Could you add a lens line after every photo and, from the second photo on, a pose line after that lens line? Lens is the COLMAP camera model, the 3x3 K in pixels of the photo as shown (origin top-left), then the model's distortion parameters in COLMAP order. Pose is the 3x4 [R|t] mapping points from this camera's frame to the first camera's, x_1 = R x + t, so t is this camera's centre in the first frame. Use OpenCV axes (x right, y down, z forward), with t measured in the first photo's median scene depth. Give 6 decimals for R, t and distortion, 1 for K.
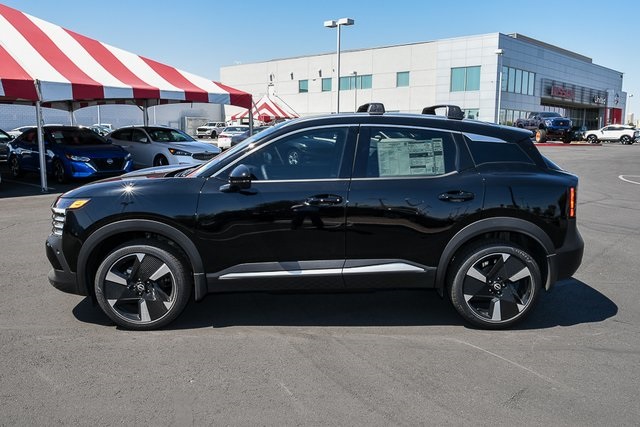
lens RADIAL K [[565.8, 0, 320.0], [0, 565.8, 213.5], [0, 0, 1]] dist [-0.005413, -0.000137]
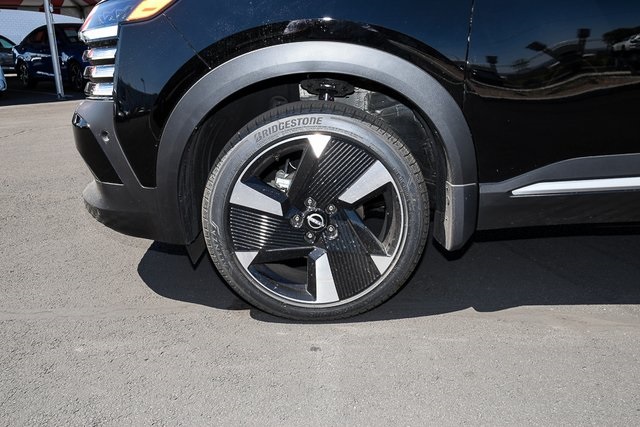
lens RADIAL K [[558.4, 0, 319.3], [0, 558.4, 228.1], [0, 0, 1]] dist [-0.014582, -0.003369]
pose [[0.999488, -0.012489, -0.029469, -0.300078], [0.016974, 0.987418, 0.157220, 0.072423], [0.027134, -0.157639, 0.987124, 0.599490]]
